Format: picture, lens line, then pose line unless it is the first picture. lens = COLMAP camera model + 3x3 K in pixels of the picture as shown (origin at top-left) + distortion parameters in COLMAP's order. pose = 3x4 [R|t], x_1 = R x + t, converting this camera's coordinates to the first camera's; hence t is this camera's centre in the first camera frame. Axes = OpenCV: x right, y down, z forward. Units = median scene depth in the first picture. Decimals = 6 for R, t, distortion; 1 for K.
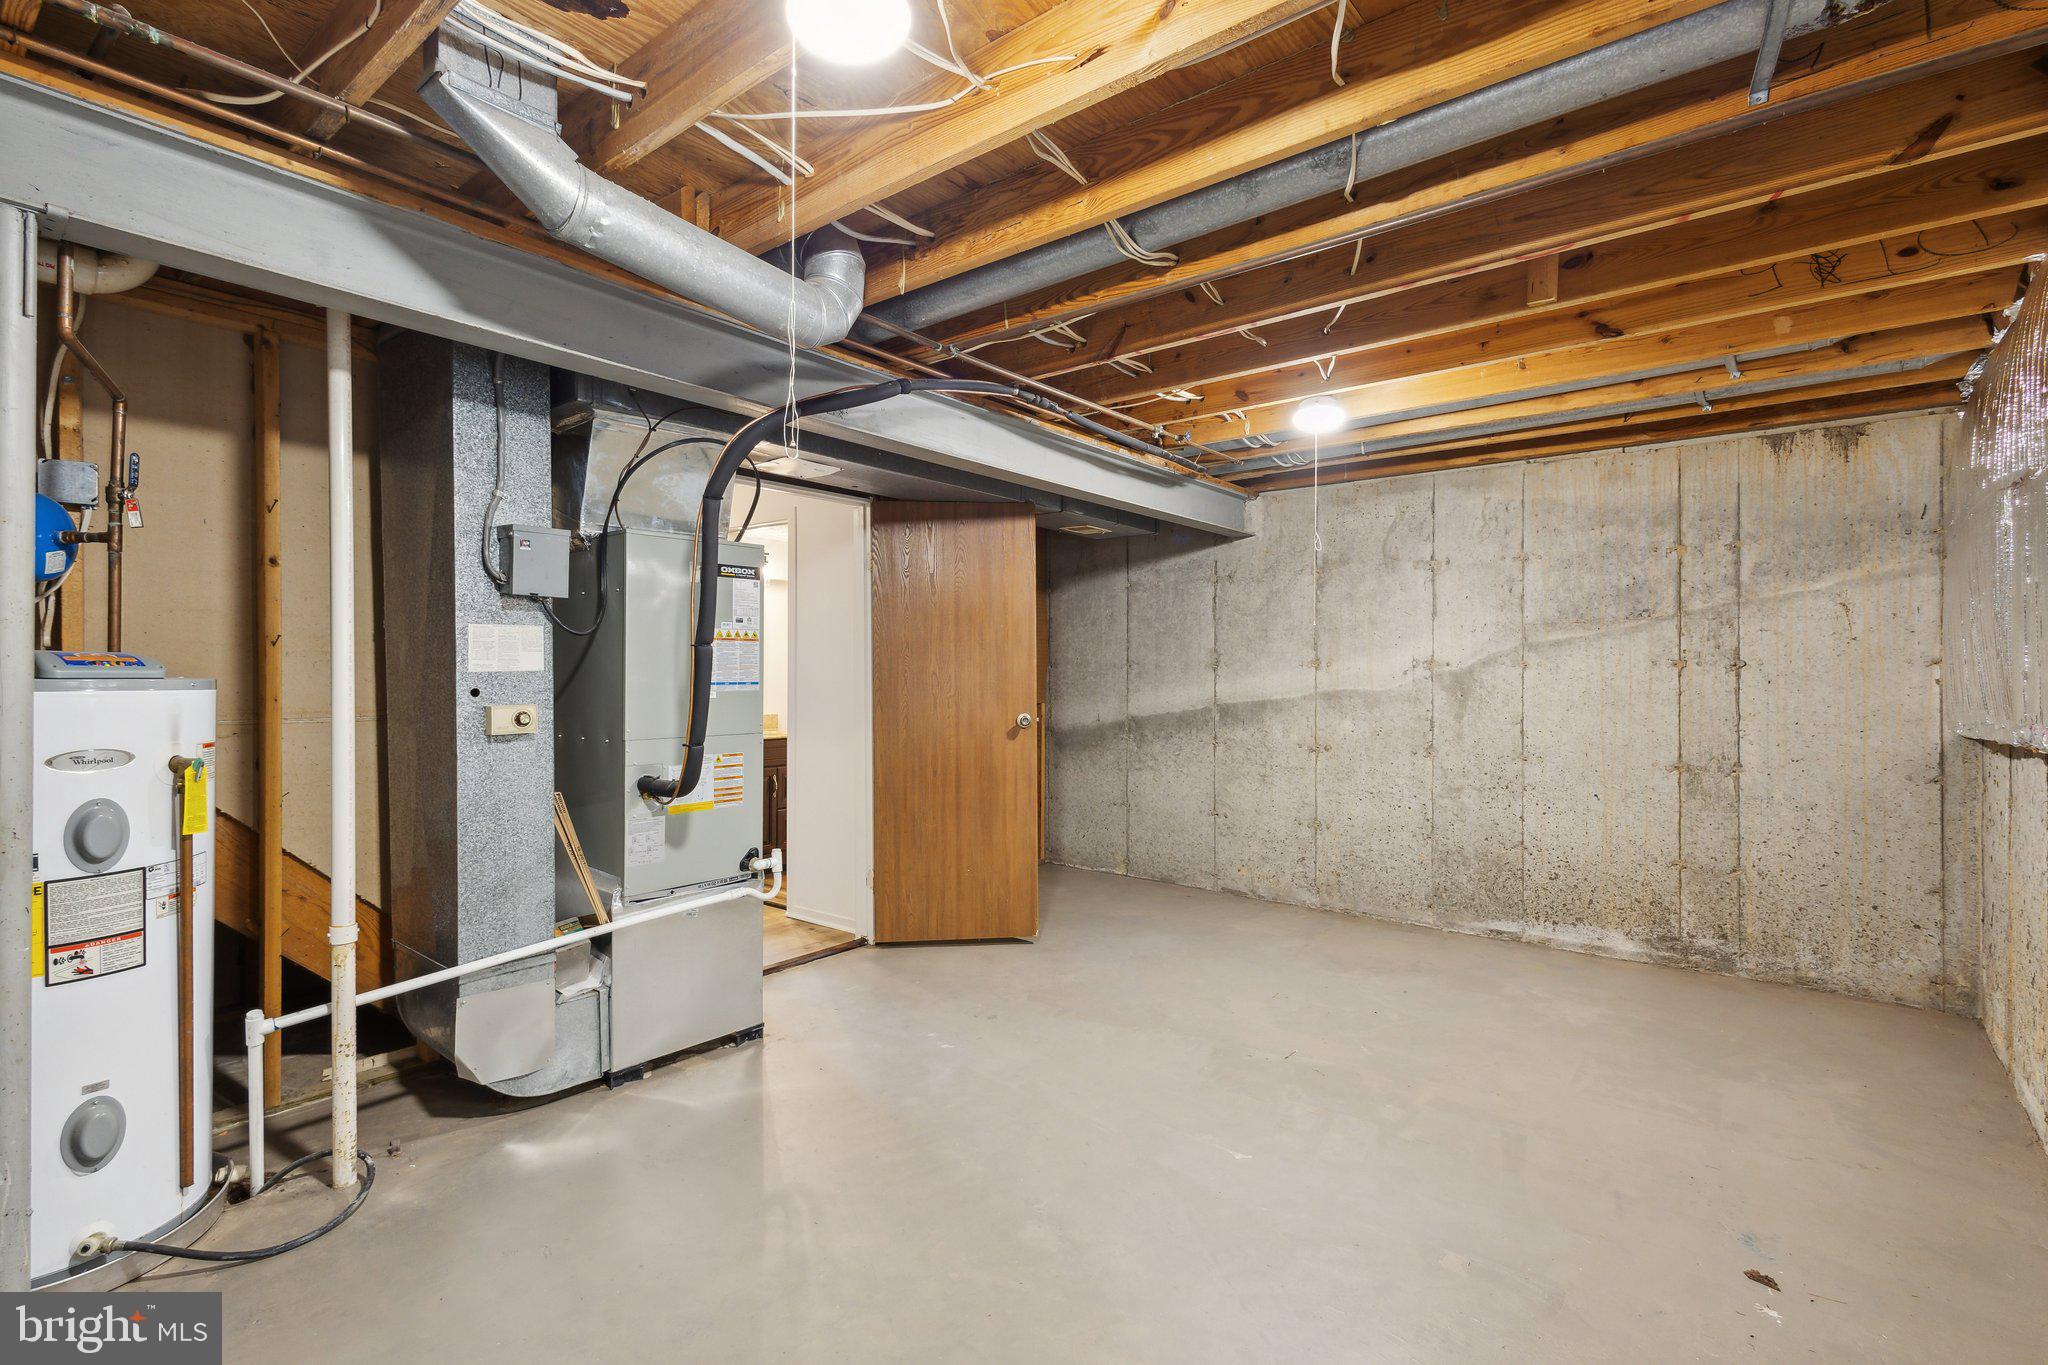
lens RADIAL K [[957.5, 0, 1021.9], [0, 957.5, 679.3], [0, 0, 1]] dist [0.010861, -0.001332]
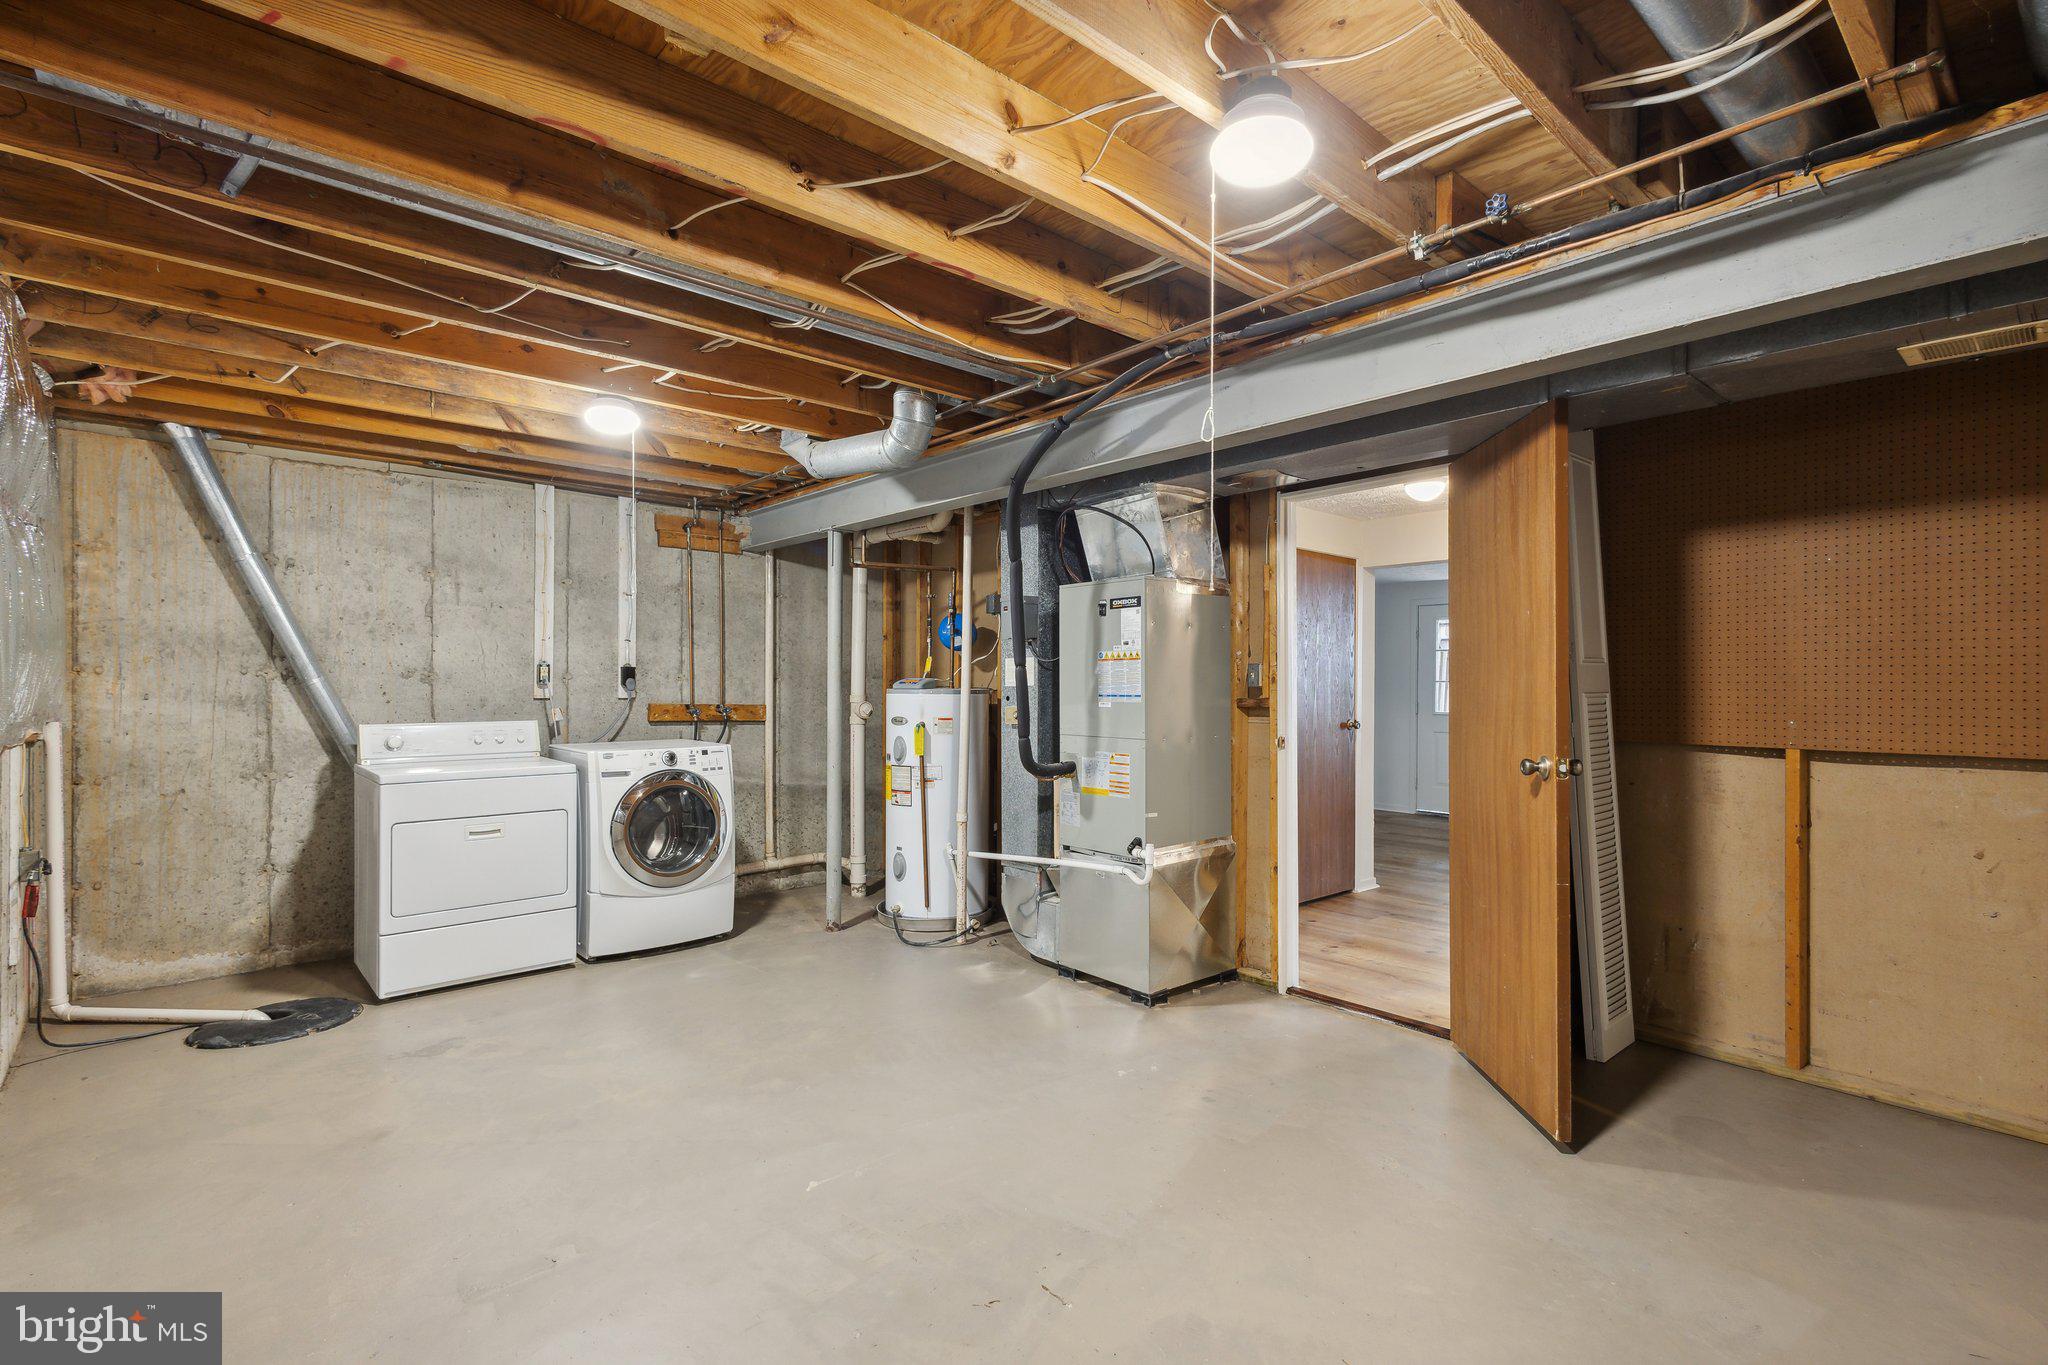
lens RADIAL K [[957.5, 0, 1023.8], [0, 957.5, 682.4], [0, 0, 1]] dist [0.010861, -0.001332]
pose [[-0.187624, -0.003202, -0.982236, 0.966820], [-0.005158, 0.999984, -0.002275, -0.009446], [0.982227, 0.004639, -0.187638, 1.176771]]
